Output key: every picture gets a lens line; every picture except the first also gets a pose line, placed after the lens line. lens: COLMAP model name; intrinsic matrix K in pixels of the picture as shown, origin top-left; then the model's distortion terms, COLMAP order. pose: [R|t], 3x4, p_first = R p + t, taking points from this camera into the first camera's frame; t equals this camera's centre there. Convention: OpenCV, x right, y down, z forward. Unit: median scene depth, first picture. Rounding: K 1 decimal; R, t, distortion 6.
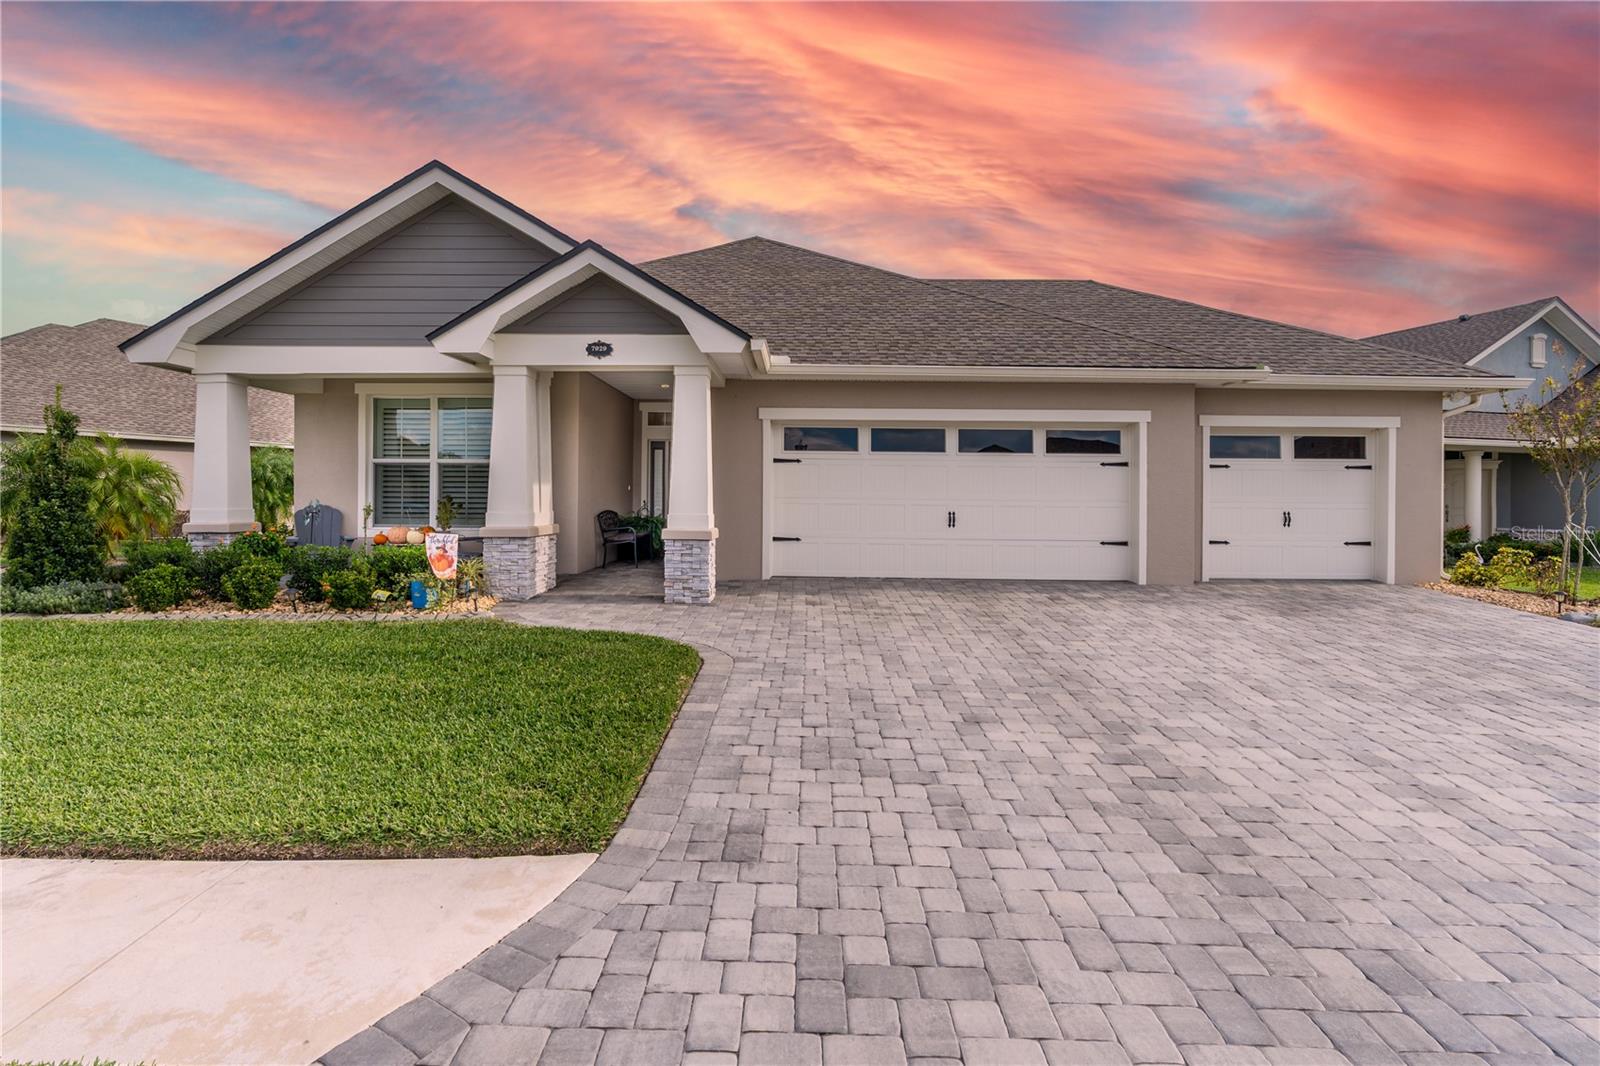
lens RADIAL K [[731.3, 0, 801.0], [0, 731.3, 527.4], [0, 0, 1]] dist [0.010416, 0.000229]
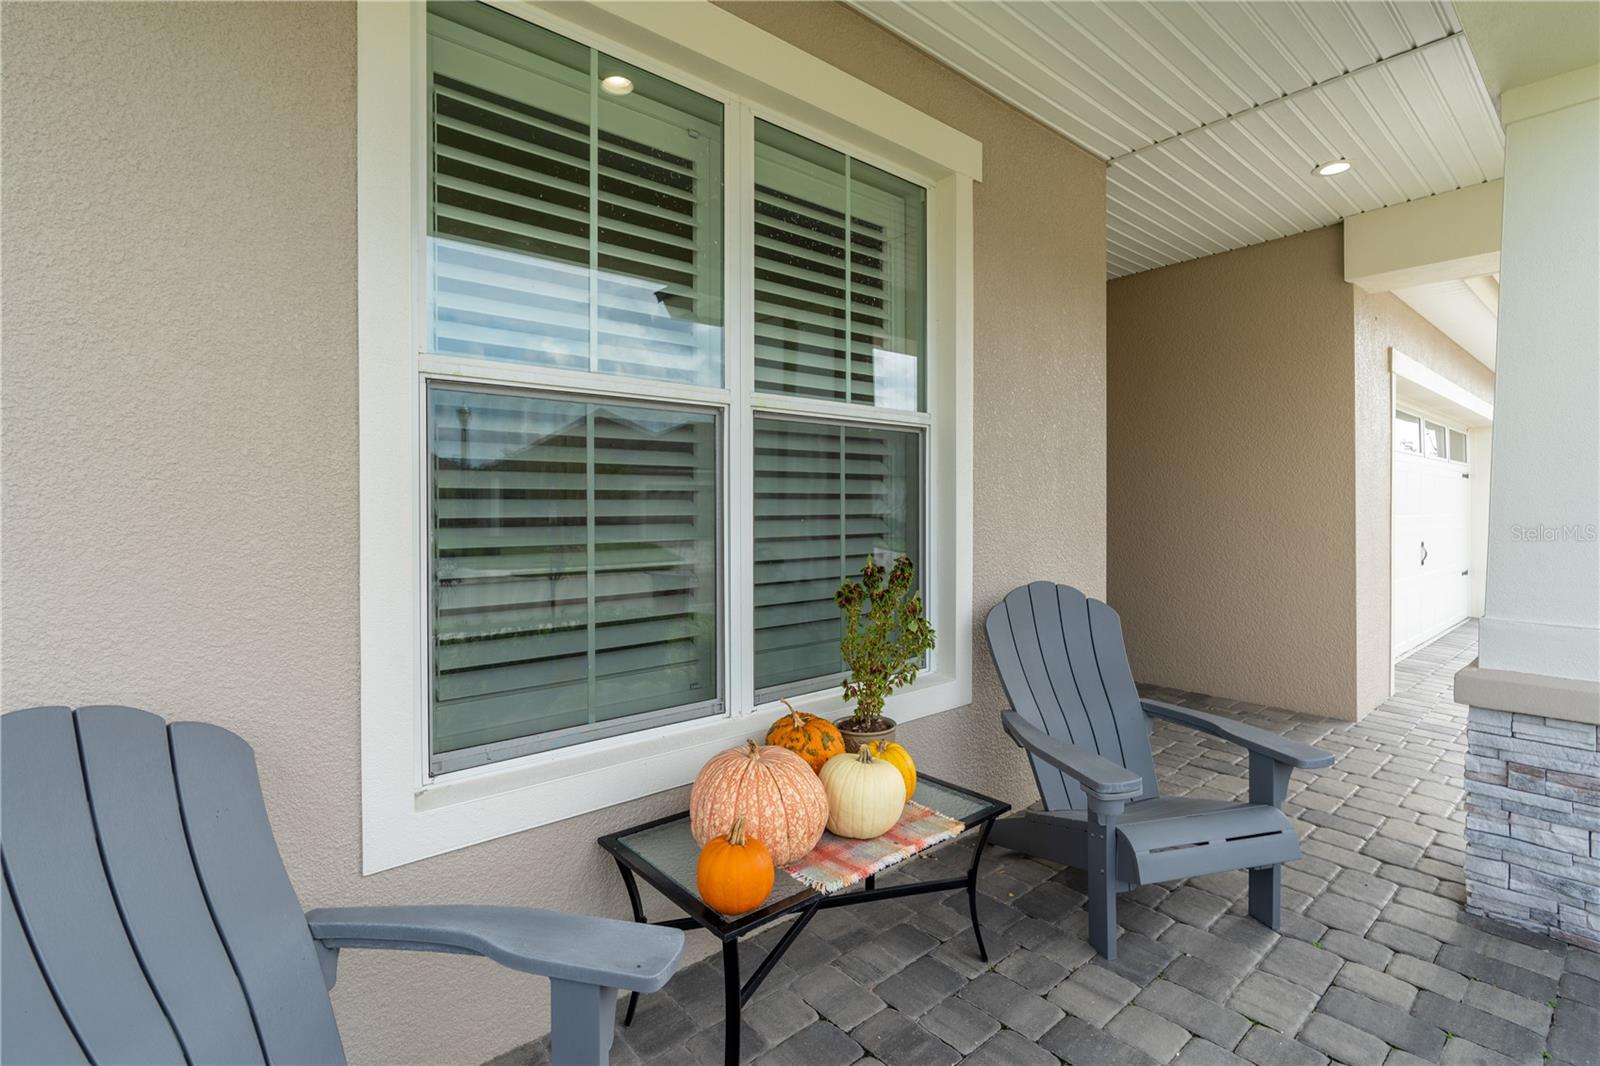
lens RADIAL K [[731.3, 0, 807.1], [0, 731.3, 523.7], [0, 0, 1]] dist [0.010416, 0.000229]
pose [[0.762910, -0.015482, 0.646319, -0.634541], [0.011773, 0.999880, 0.010054, -0.057750], [-0.646397, -0.000062, 0.763001, 0.837516]]
